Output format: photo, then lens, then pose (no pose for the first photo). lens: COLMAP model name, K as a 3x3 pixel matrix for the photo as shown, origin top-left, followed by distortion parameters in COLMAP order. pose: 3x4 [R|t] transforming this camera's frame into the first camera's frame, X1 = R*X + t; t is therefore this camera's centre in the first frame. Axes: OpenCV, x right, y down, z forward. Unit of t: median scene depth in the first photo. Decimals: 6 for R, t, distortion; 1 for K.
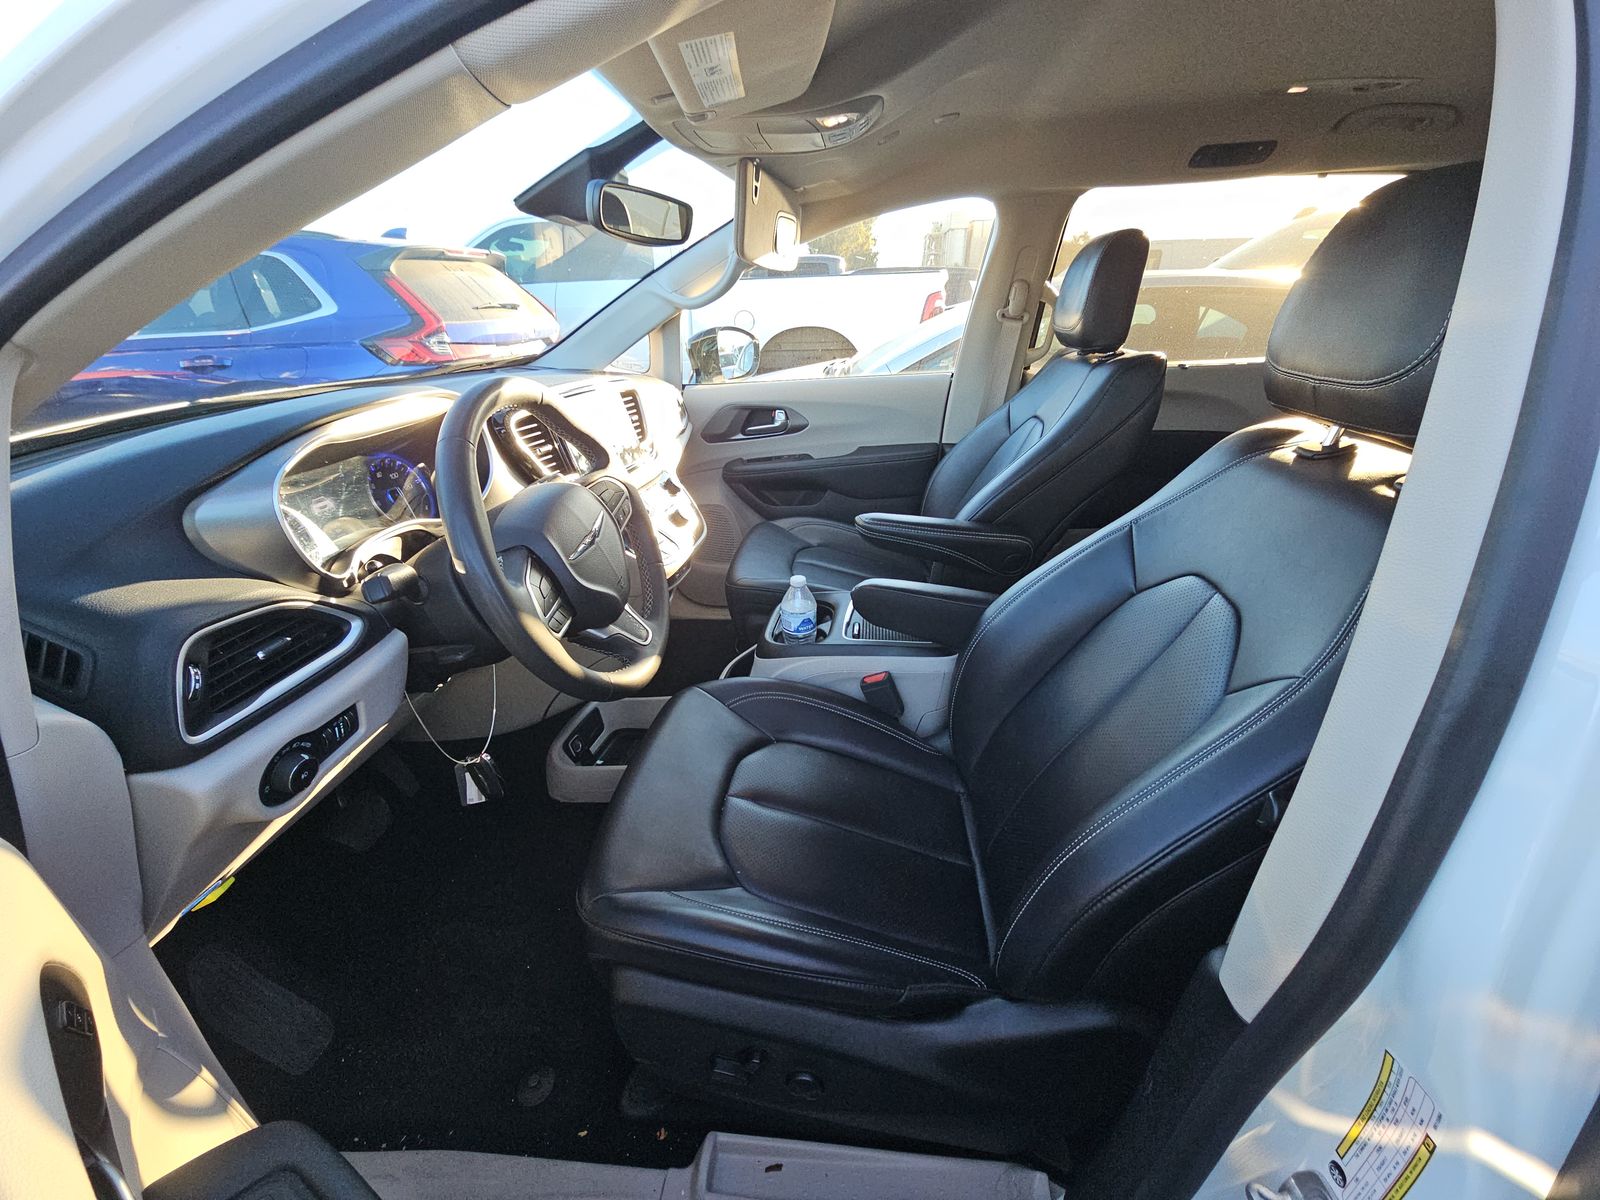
lens RADIAL K [[655.2, 0, 798.3], [0, 655.2, 596.4], [0, 0, 1]] dist [-0.001221, -0.001410]
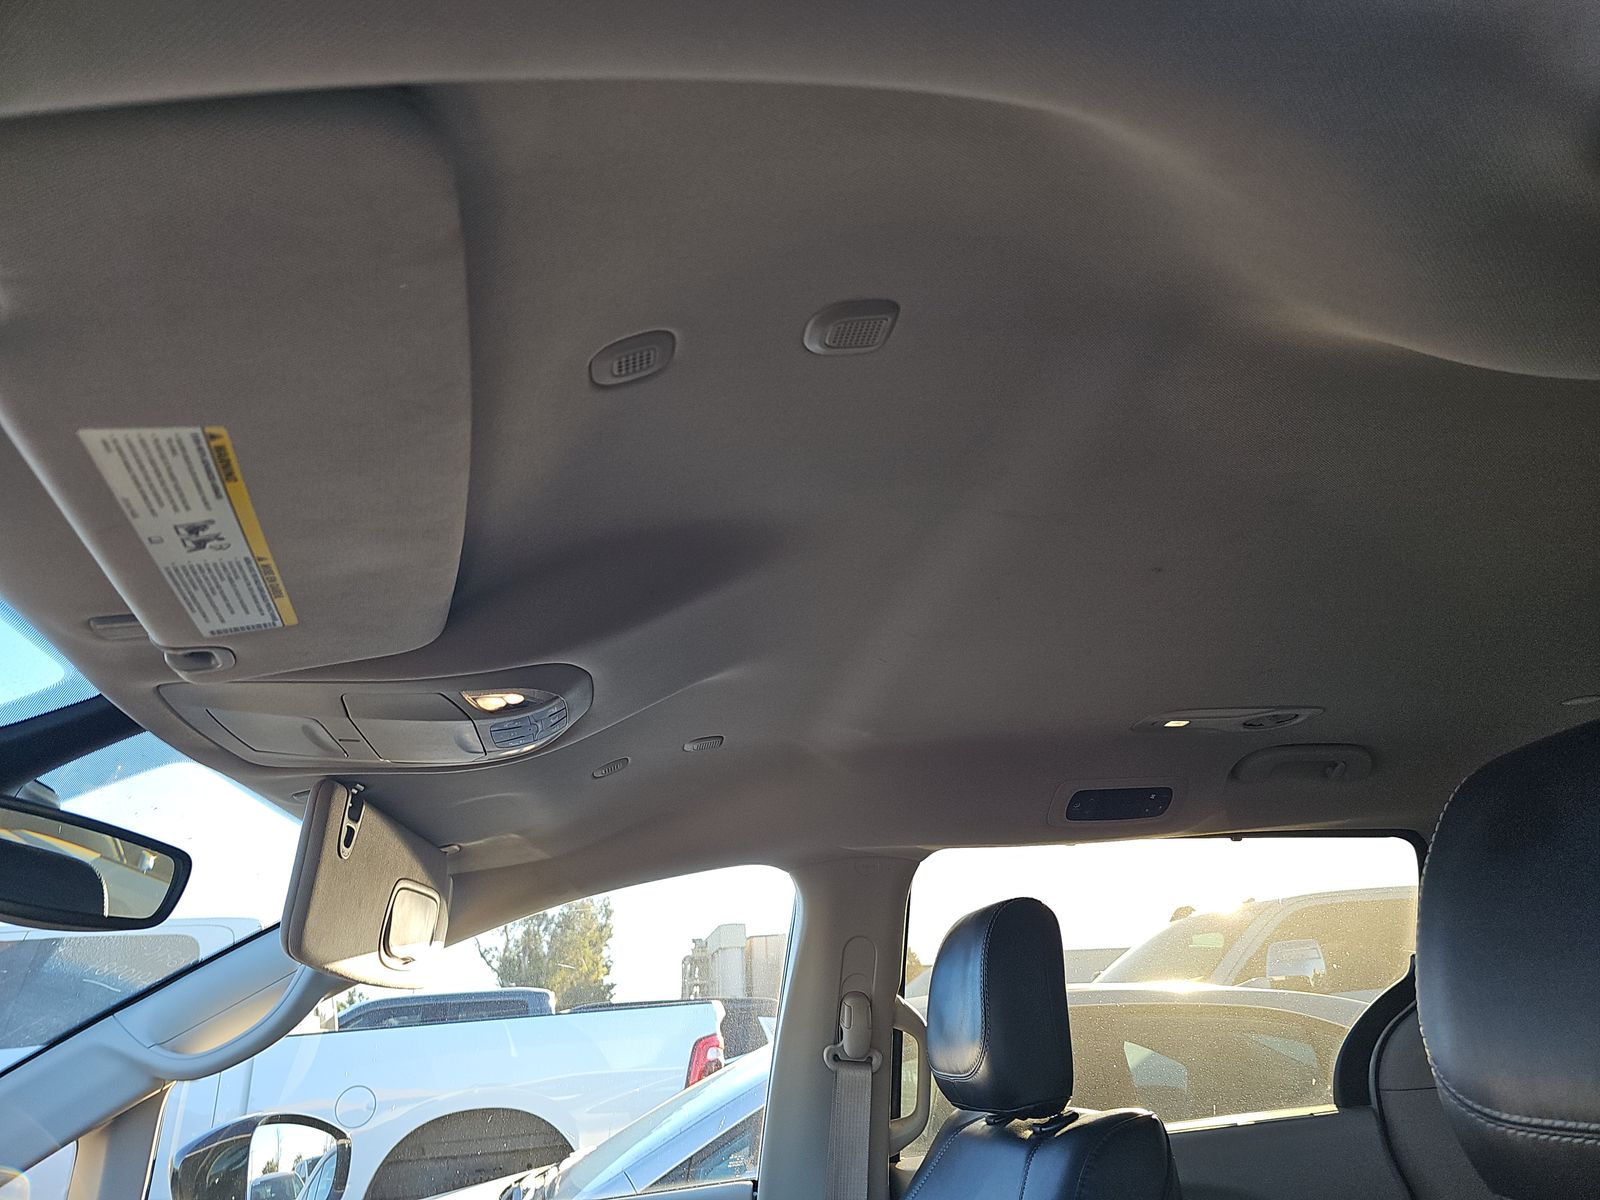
lens RADIAL K [[1064.4, 0, 814.5], [0, 1064.4, 593.7], [0, 0, 1]] dist [0.032329, -0.032596]
pose [[0.959877, 0.067599, 0.272152, 0.032381], [0.155989, 0.677784, -0.718523, -0.061266], [-0.233032, 0.732147, 0.640045, 0.168333]]
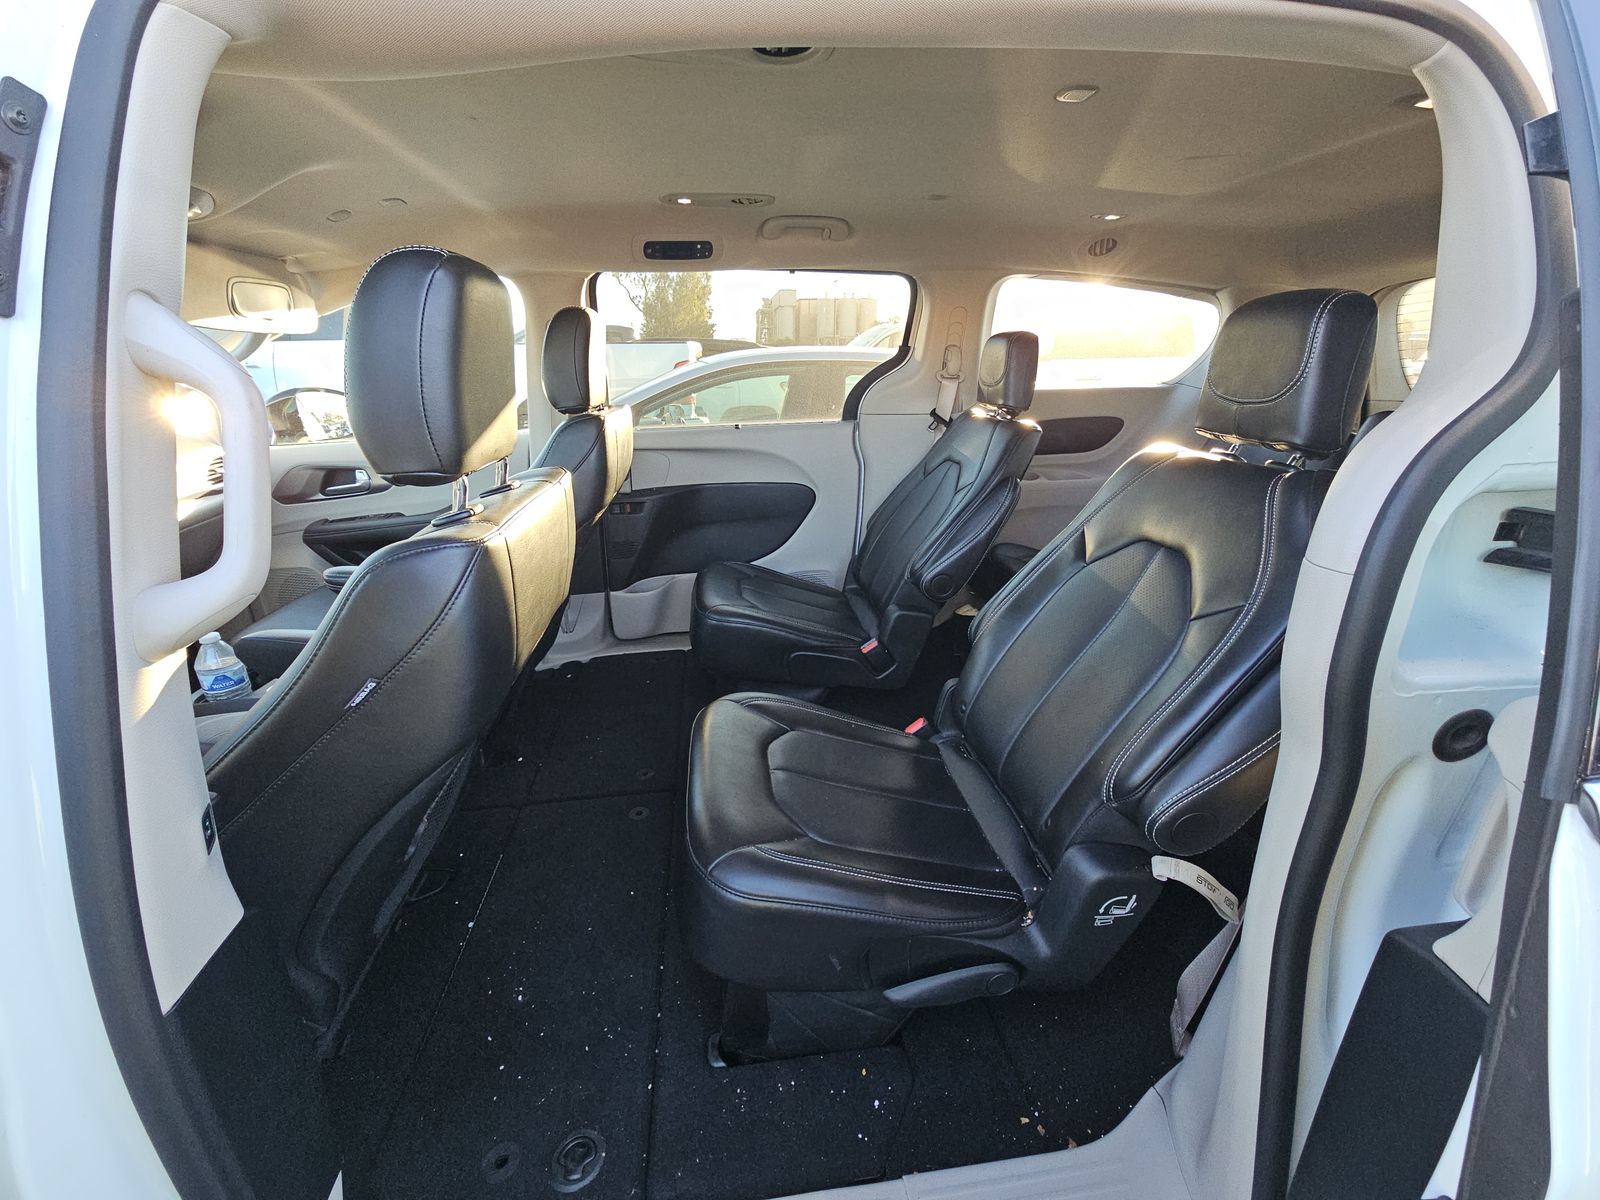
lens RADIAL K [[655.2, 0, 802.3], [0, 655.2, 592.8], [0, 0, 1]] dist [-0.001221, -0.001410]
pose [[0.972711, -0.058056, 0.224641, 0.489896], [0.079182, 0.993126, -0.086202, 0.049366], [-0.218092, 0.101637, 0.970621, -0.112591]]
